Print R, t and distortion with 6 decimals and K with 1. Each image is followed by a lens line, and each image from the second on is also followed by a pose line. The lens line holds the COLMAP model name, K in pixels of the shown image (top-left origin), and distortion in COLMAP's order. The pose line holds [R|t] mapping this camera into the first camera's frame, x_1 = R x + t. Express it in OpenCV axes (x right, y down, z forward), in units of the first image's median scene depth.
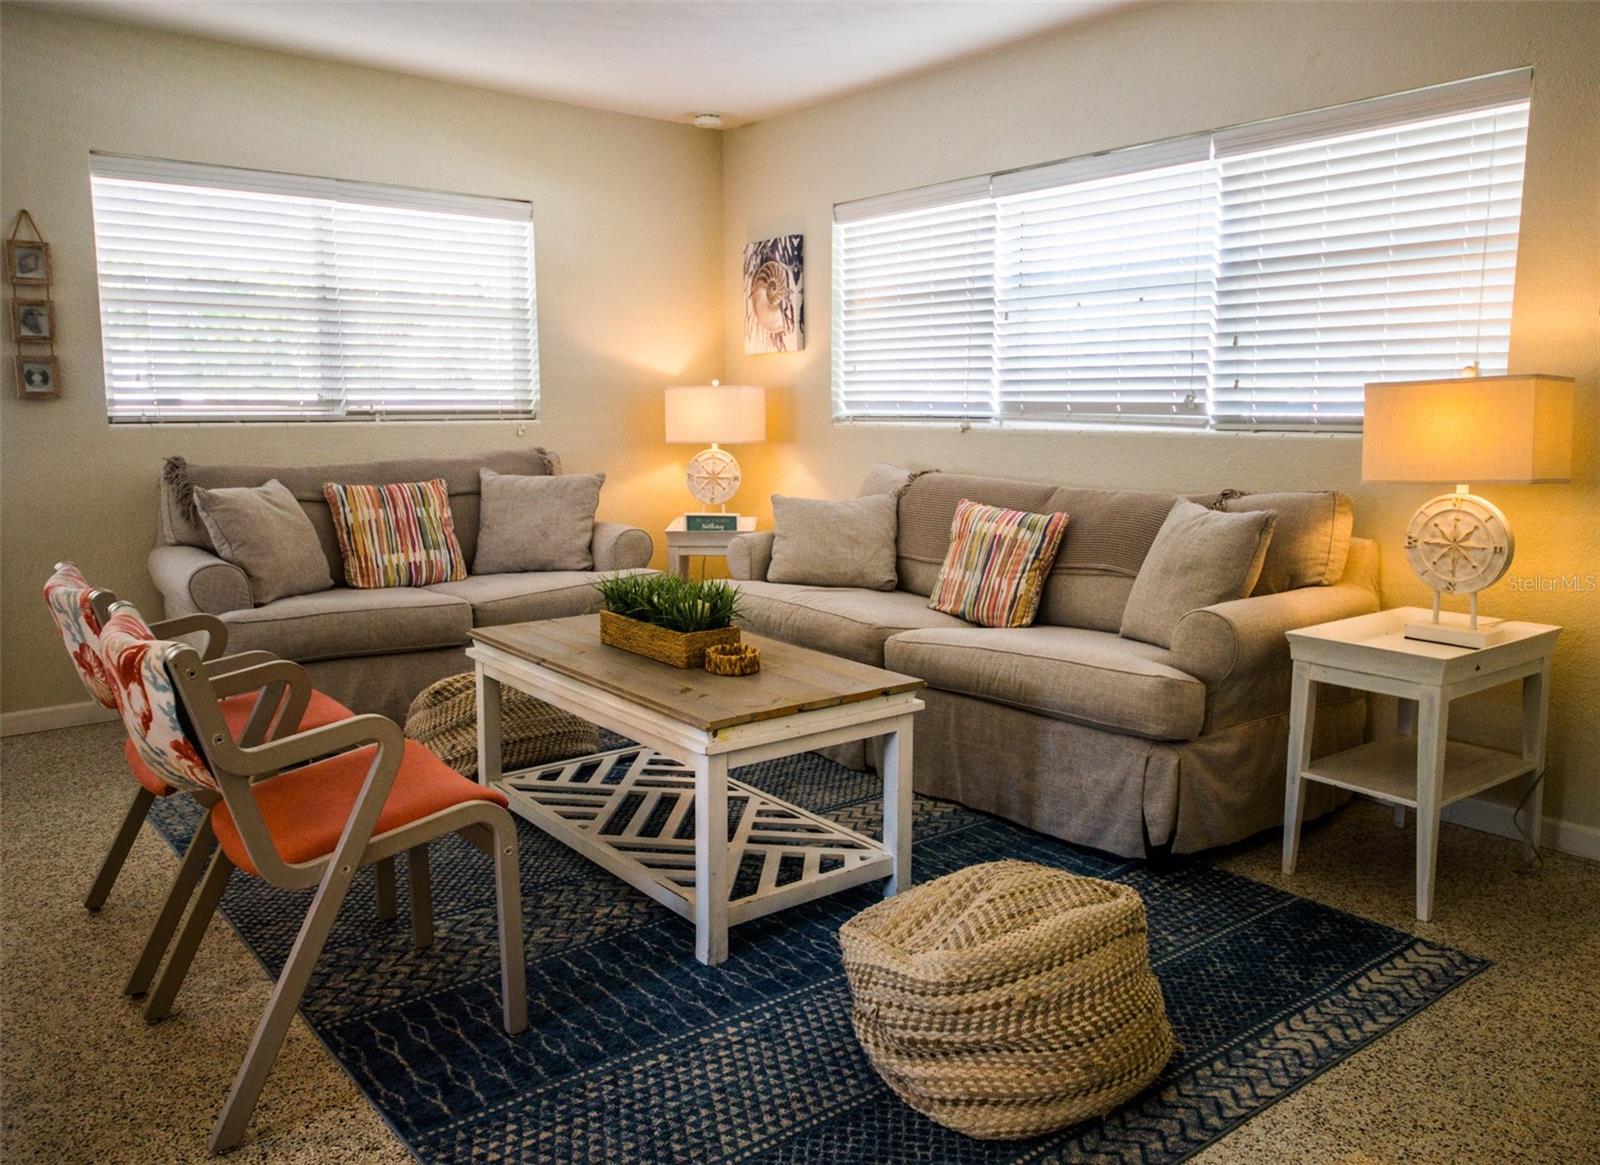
lens RADIAL K [[1183.6, 0, 790.1], [0, 1183.6, 574.1], [0, 0, 1]] dist [0.067710, -0.021409]
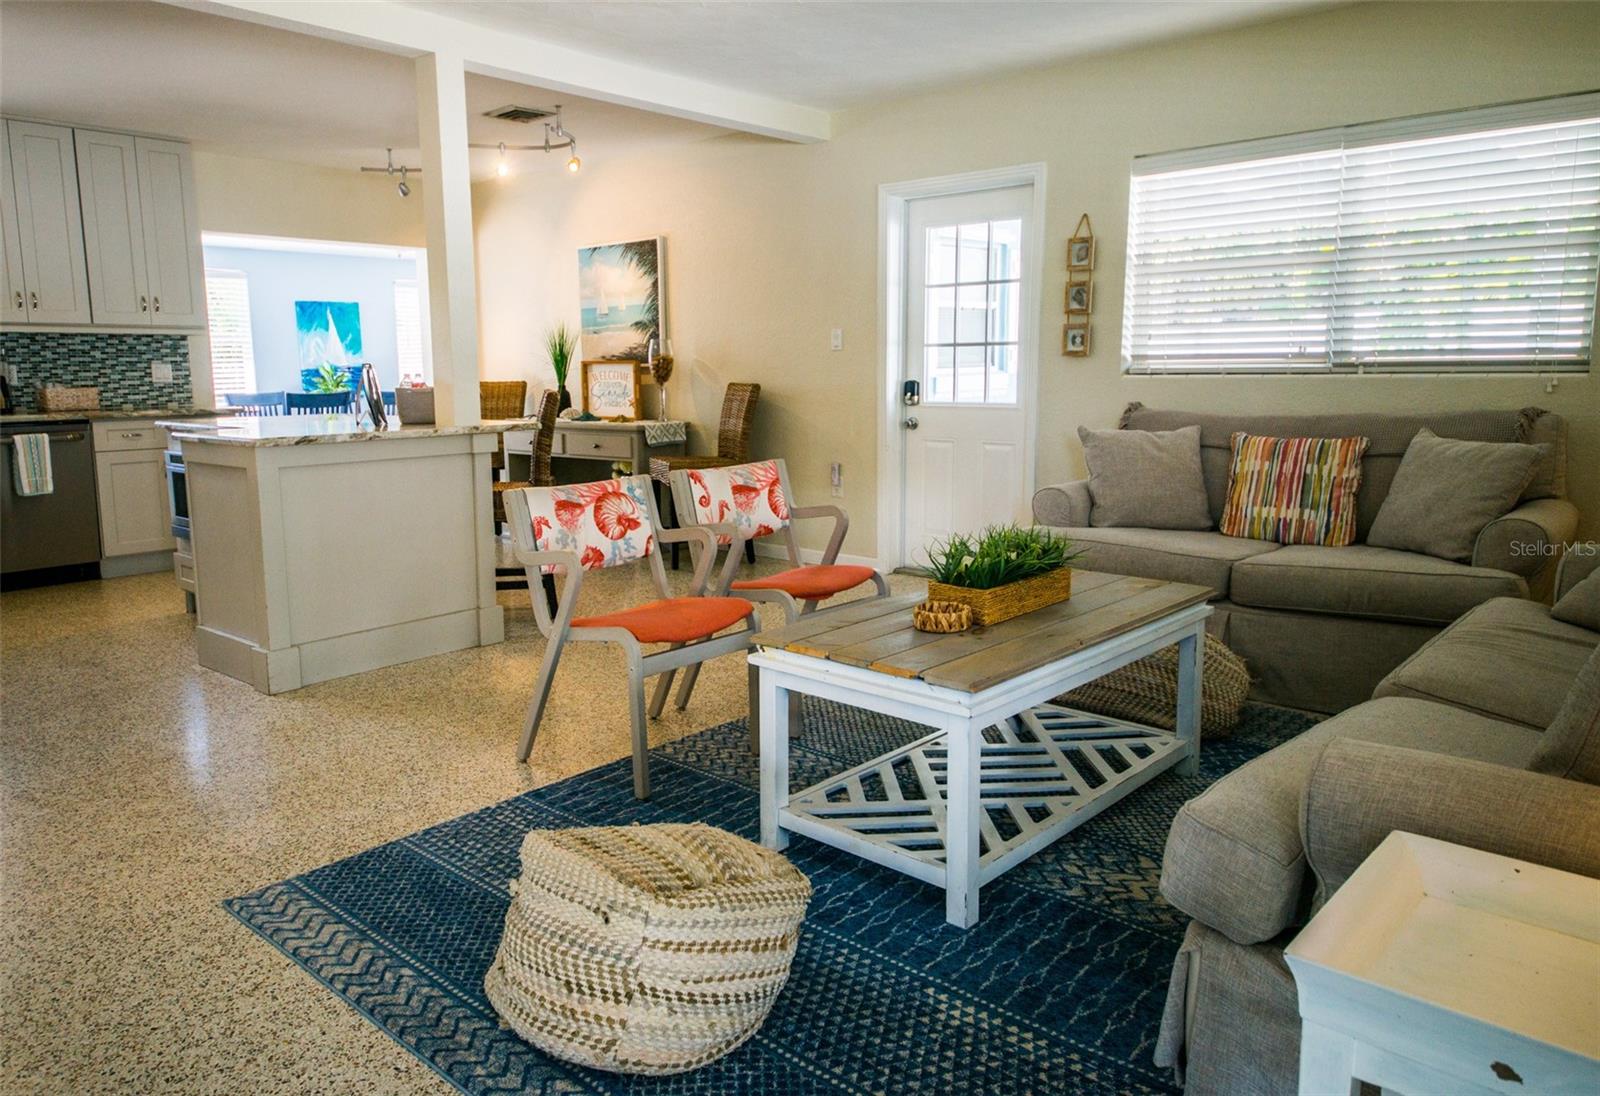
lens RADIAL K [[1126.0, 0, 792.3], [0, 1126.0, 541.3], [0, 0, 1]] dist [0.062517, -0.002770]
pose [[0.186077, 0.159626, -0.969482, 0.557123], [-0.137647, 0.981219, 0.135139, -0.067230], [0.972846, 0.108300, 0.204555, 0.449165]]
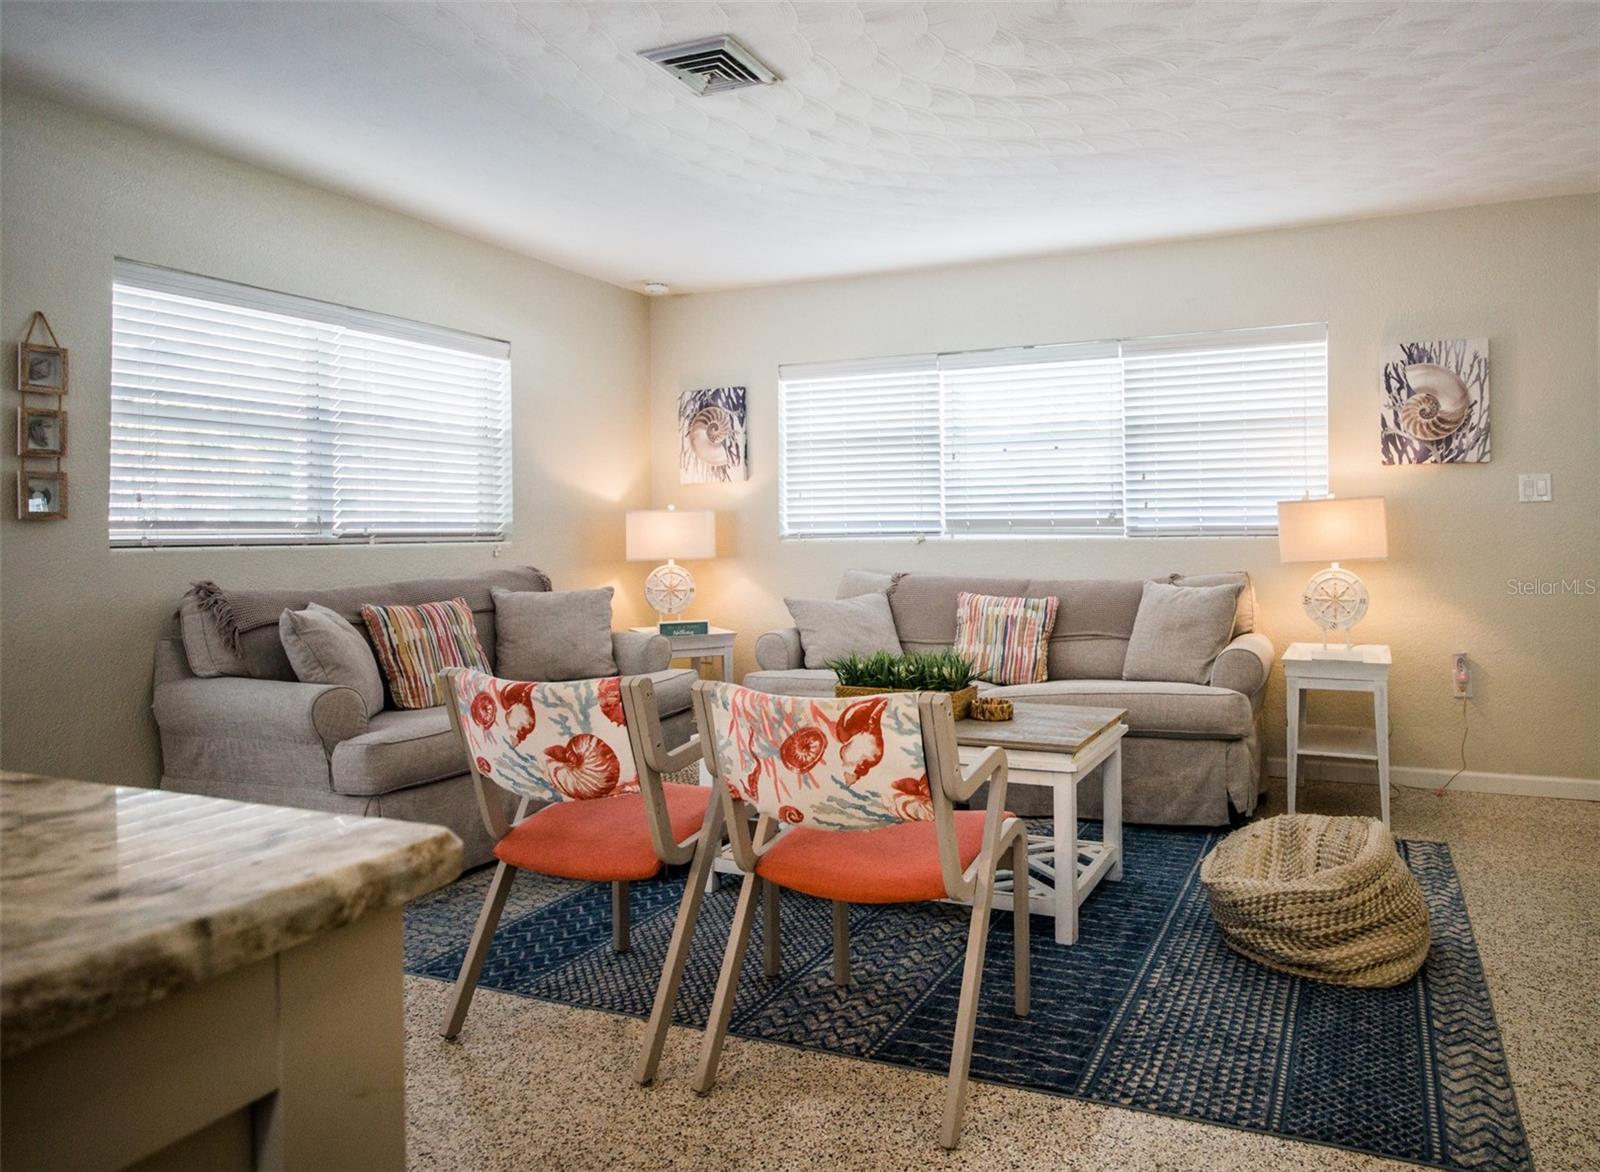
lens RADIAL K [[1015.6, 0, 939.4], [0, 1015.6, 549.1], [0, 0, 1]] dist [0.040112, -0.019803]
pose [[0.868301, -0.016715, 0.495756, -0.417743], [0.083534, 0.990086, -0.112925, 0.013622], [-0.488954, 0.139465, 0.861089, 0.045204]]
